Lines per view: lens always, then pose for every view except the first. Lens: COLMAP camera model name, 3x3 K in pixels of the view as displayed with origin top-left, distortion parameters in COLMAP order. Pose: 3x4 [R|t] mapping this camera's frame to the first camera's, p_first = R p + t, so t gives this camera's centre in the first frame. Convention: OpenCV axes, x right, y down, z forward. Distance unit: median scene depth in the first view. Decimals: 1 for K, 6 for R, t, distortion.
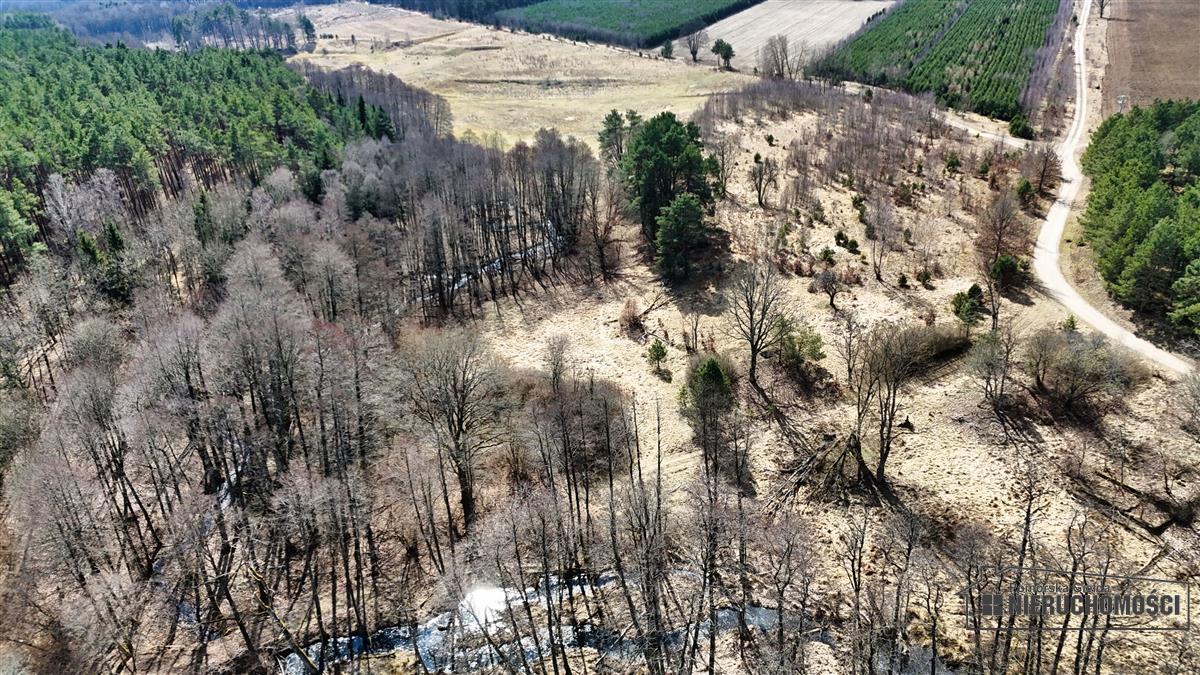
lens RADIAL K [[884.8, 0, 602.6], [0, 884.8, 337.3], [0, 0, 1]] dist [0.084048, -0.072732]
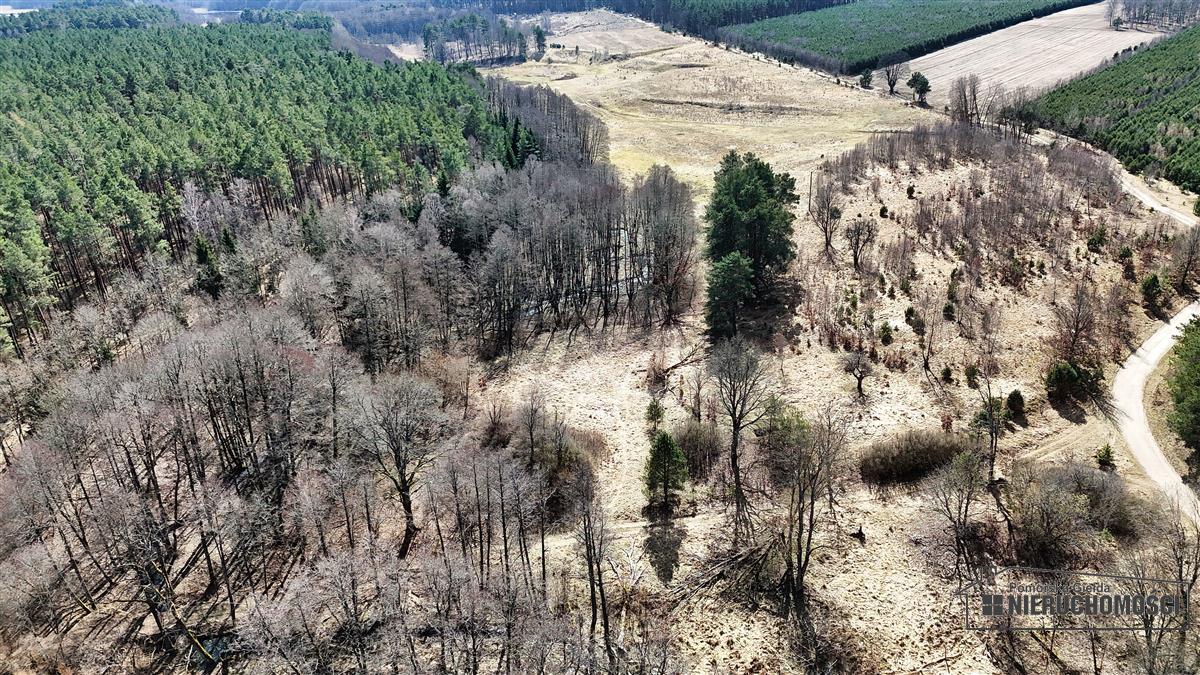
lens RADIAL K [[884.8, 0, 597.6], [0, 884.8, 334.6], [0, 0, 1]] dist [0.084048, -0.072732]
pose [[0.957025, 0.130053, -0.259211, 0.177462], [-0.131400, 0.991254, 0.012200, -0.052499], [0.258530, 0.022385, 0.965744, 0.009442]]
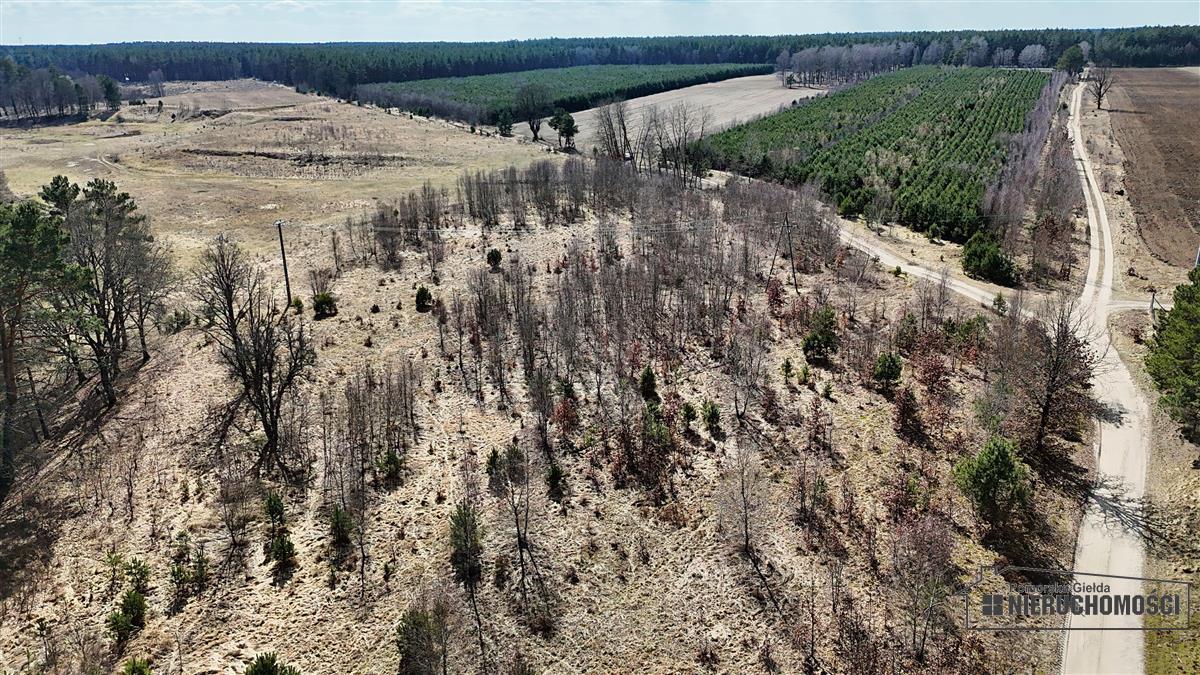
lens RADIAL K [[884.8, 0, 604.0], [0, 884.8, 341.4], [0, 0, 1]] dist [0.084048, -0.072732]
pose [[0.999144, 0.036622, 0.019230, 0.314267], [-0.034353, 0.993626, -0.107363, -0.162102], [-0.023040, 0.106610, 0.994034, 0.662919]]
